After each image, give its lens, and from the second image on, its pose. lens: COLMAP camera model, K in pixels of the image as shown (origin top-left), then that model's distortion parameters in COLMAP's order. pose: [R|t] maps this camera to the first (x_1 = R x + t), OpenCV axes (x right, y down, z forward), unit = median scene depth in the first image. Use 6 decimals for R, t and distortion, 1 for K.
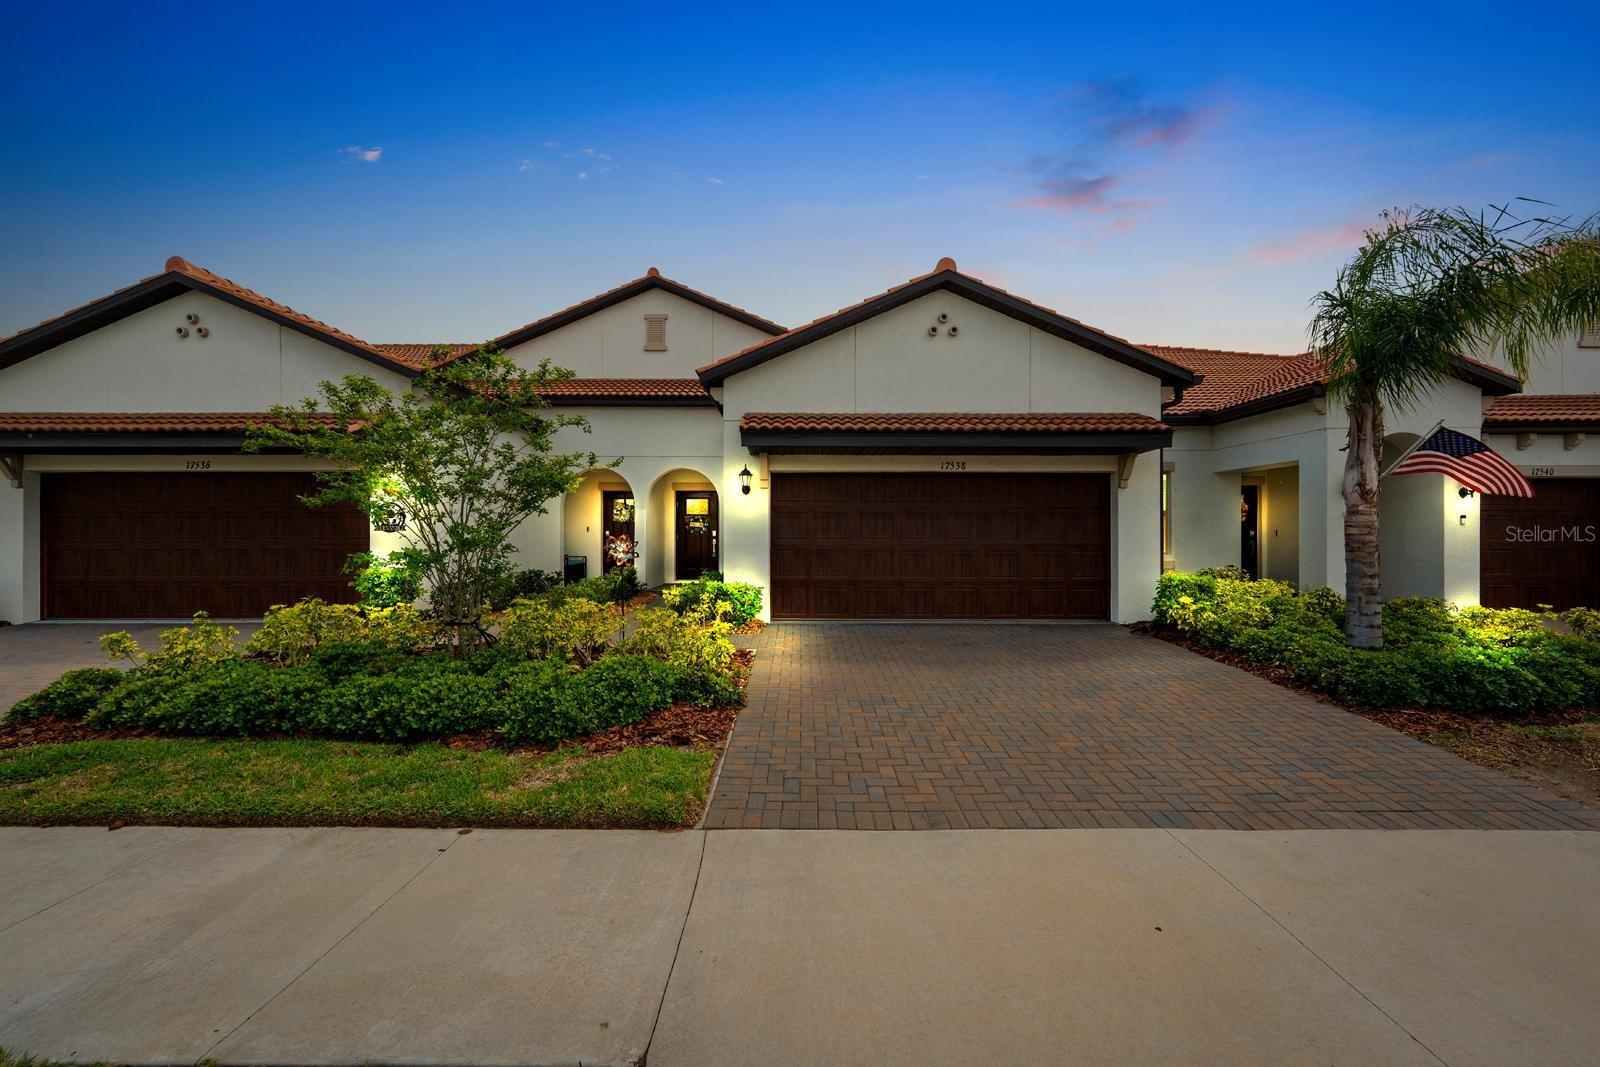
lens RADIAL K [[649.0, 0, 798.6], [0, 649.0, 527.0], [0, 0, 1]] dist [0.001505, -0.000117]
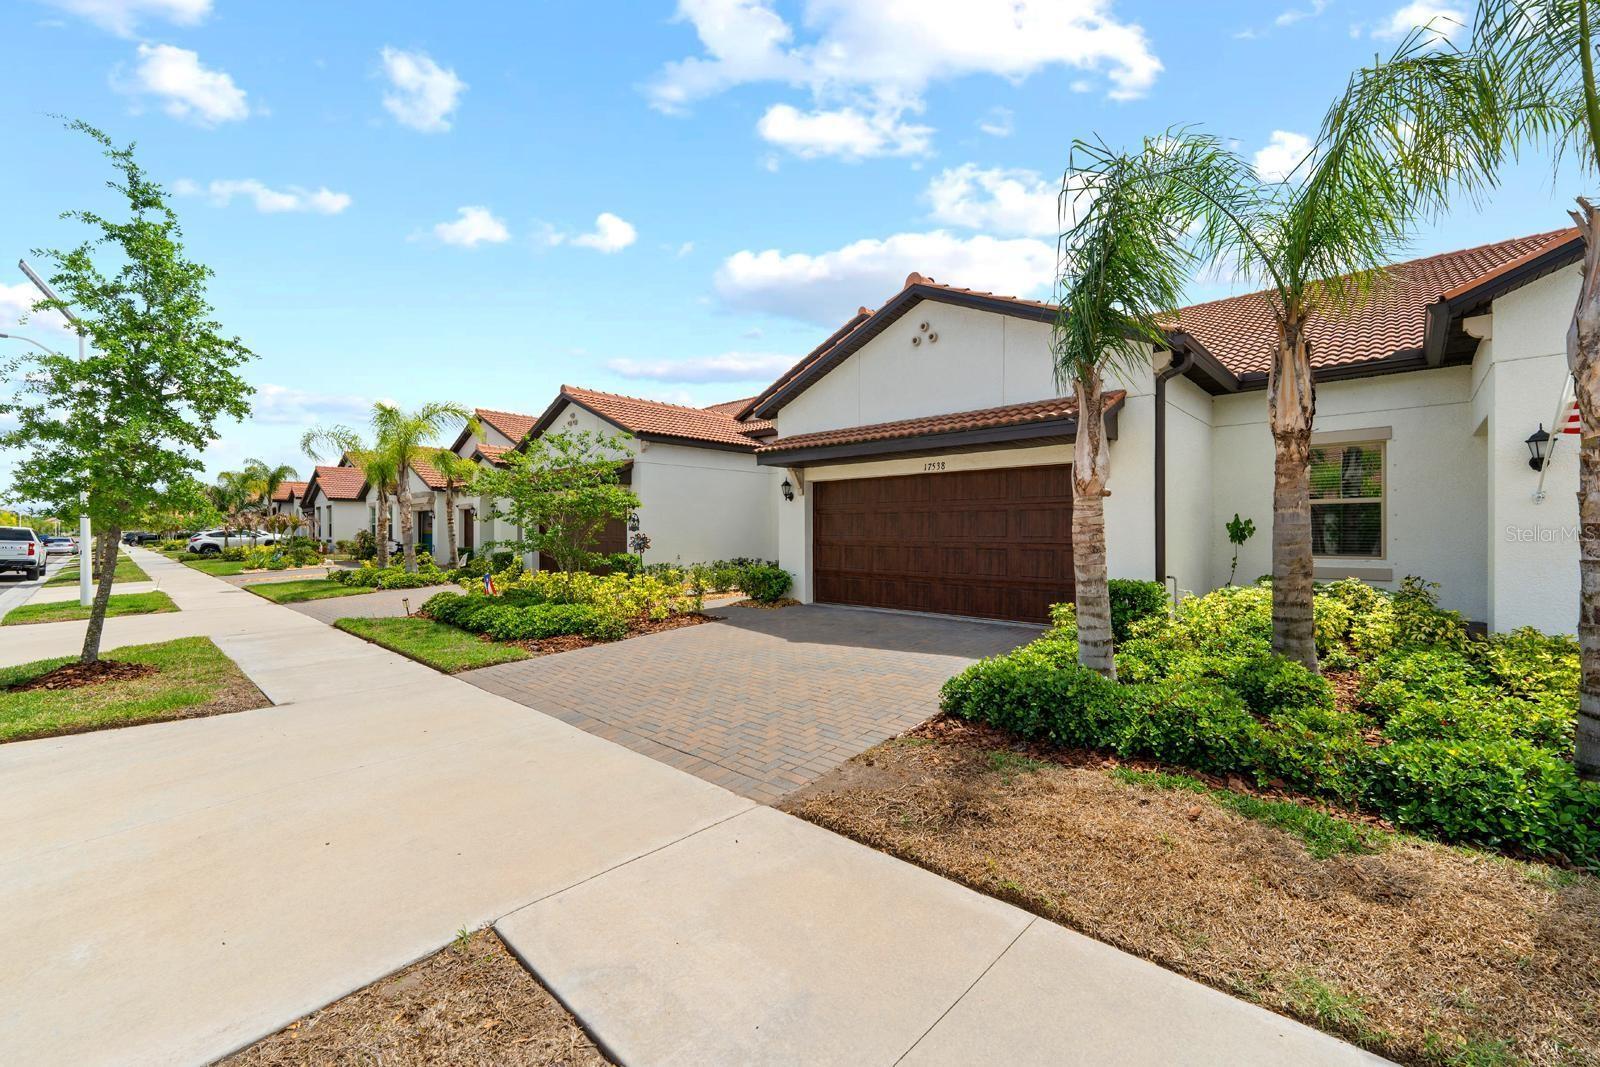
lens RADIAL K [[649.0, 0, 798.6], [0, 649.0, 527.0], [0, 0, 1]] dist [0.001505, -0.000117]
pose [[0.728864, -0.007155, -0.684621, 0.787501], [0.012885, 0.999912, 0.003268, -0.003145], [0.684537, -0.011204, 0.728892, 0.090005]]
